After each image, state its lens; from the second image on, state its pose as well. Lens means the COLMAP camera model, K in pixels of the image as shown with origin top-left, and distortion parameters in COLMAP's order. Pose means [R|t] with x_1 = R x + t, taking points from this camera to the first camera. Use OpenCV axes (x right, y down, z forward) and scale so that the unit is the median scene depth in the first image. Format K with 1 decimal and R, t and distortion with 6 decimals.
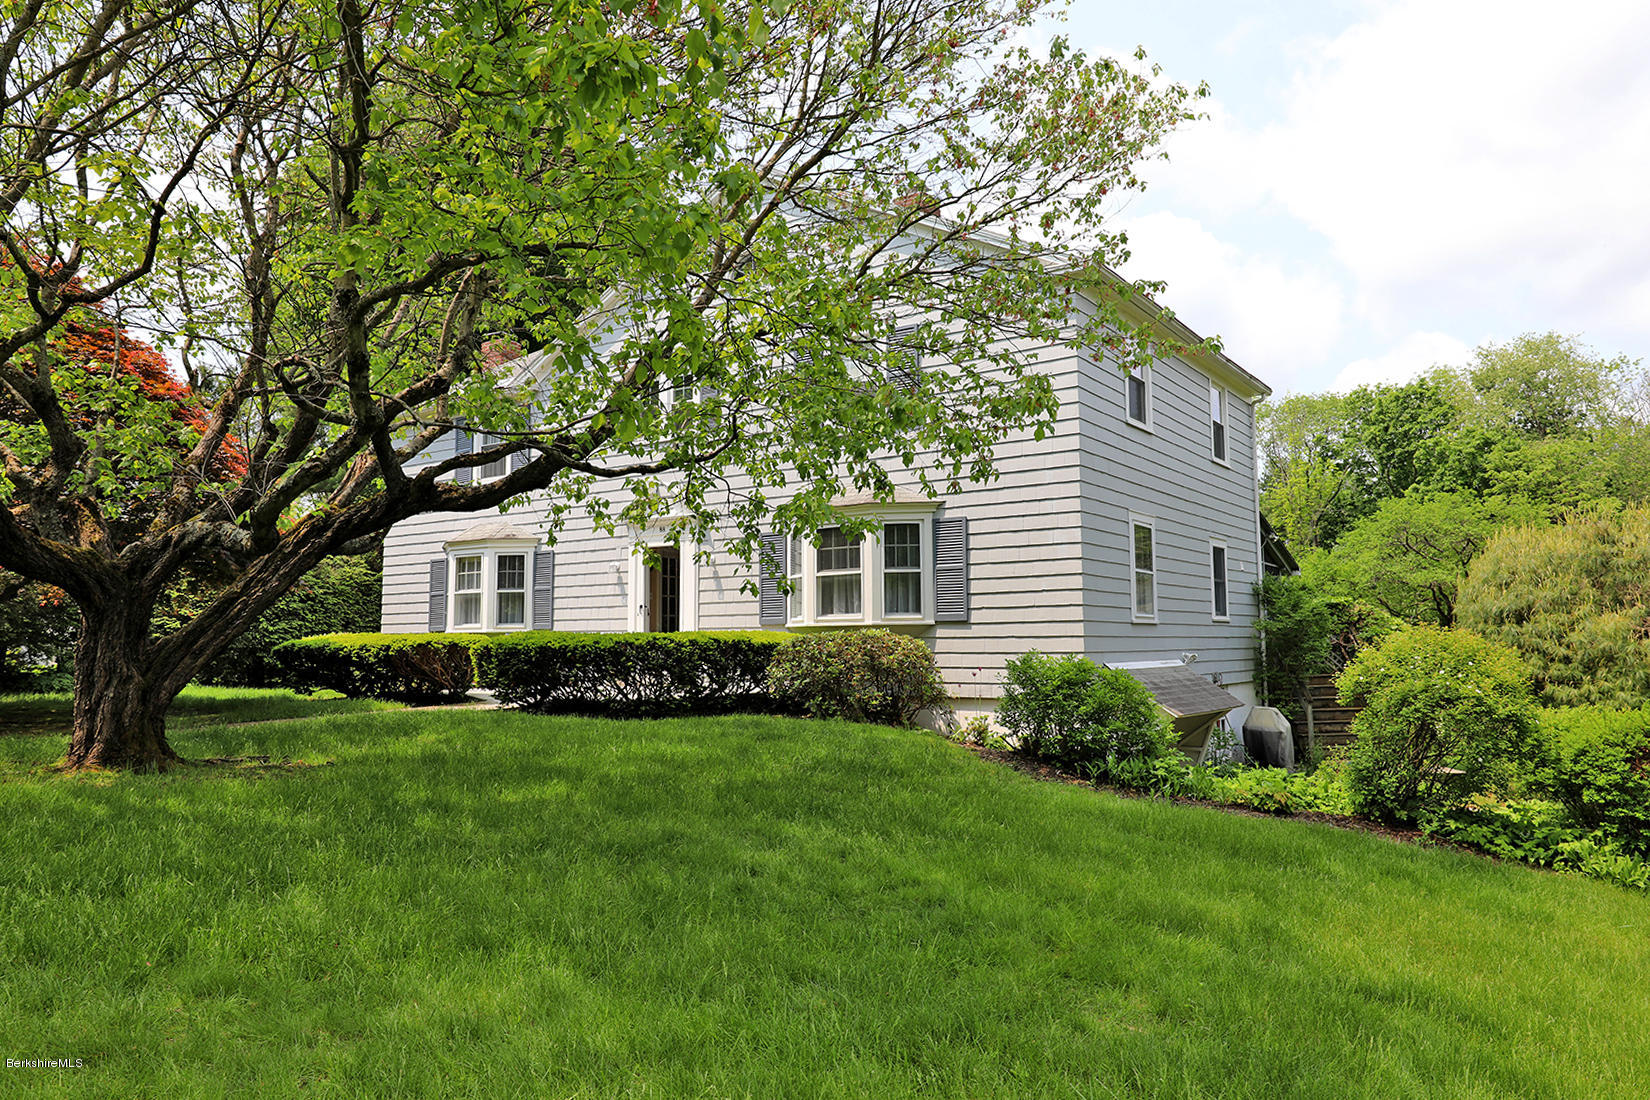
lens RADIAL K [[1077.1, 0, 825.0], [0, 1077.1, 550.0], [0, 0, 1]] dist [0.002731, -0.000641]
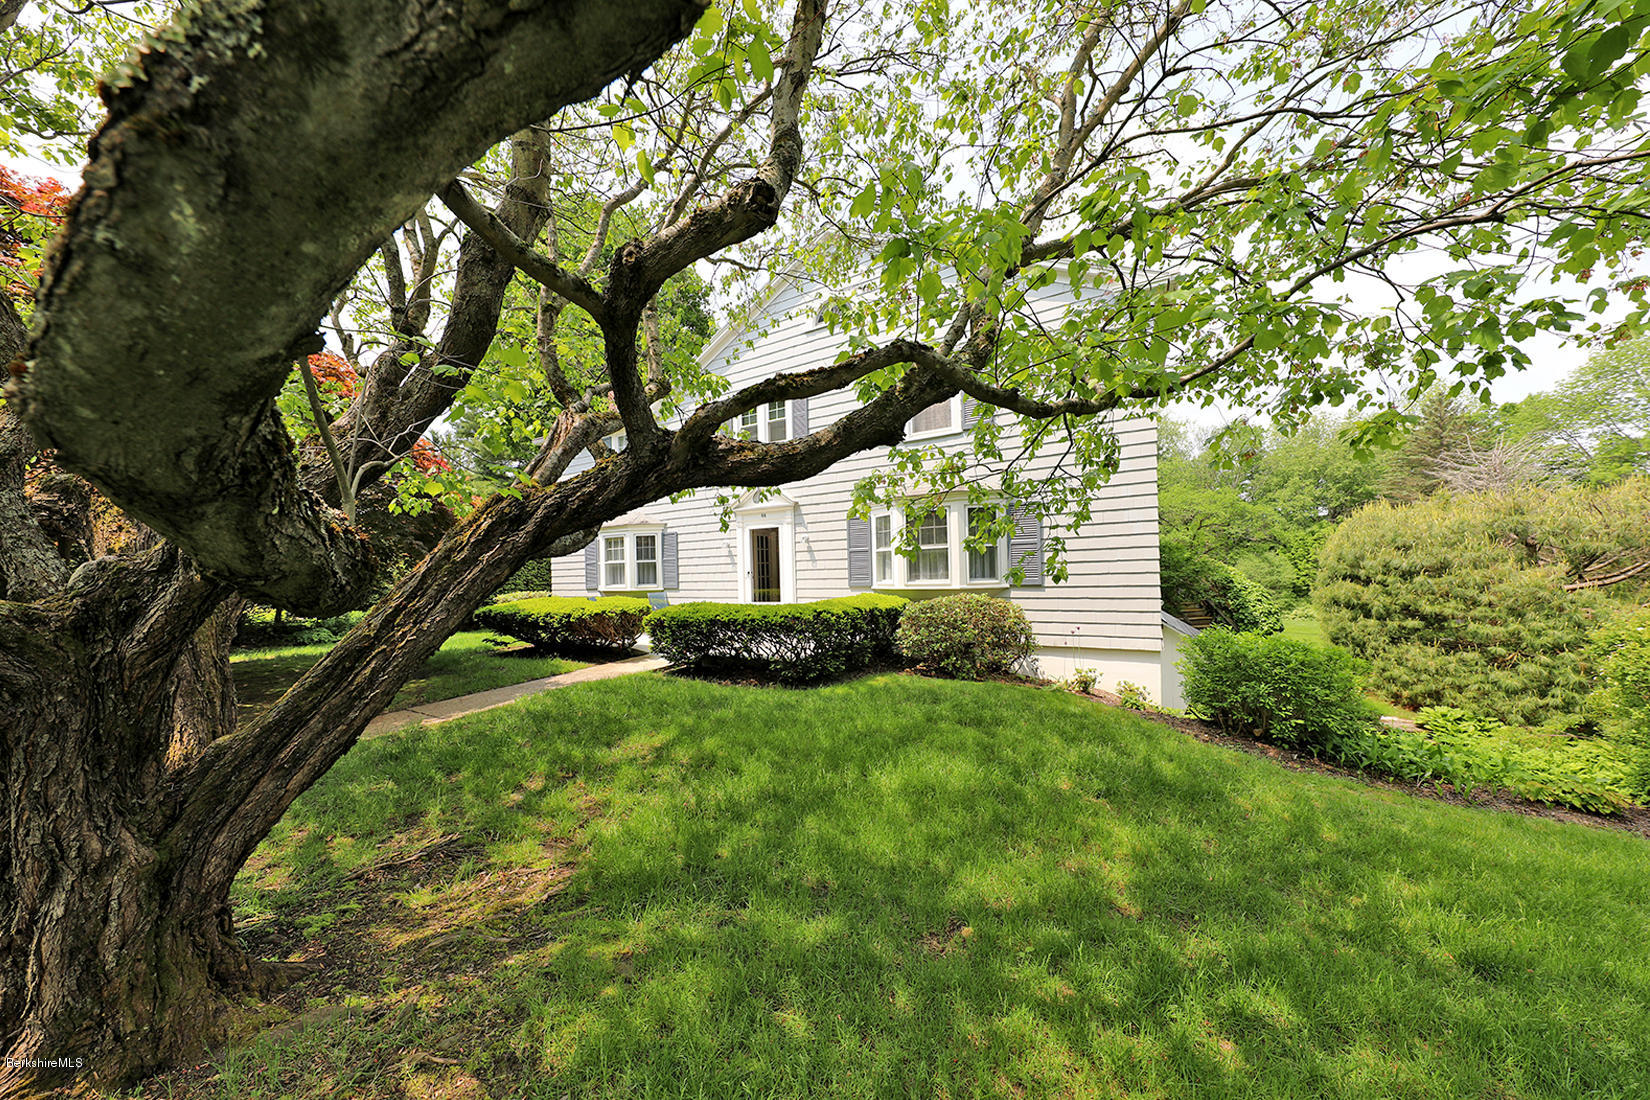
lens RADIAL K [[585.9, 0, 817.9], [0, 585.9, 574.5], [0, 0, 1]] dist [-0.011298, -0.000284]
pose [[0.998485, -0.020970, 0.050877, -0.156560], [0.016699, 0.996412, 0.082971, -0.006534], [-0.052434, -0.081996, 0.995252, 0.328833]]
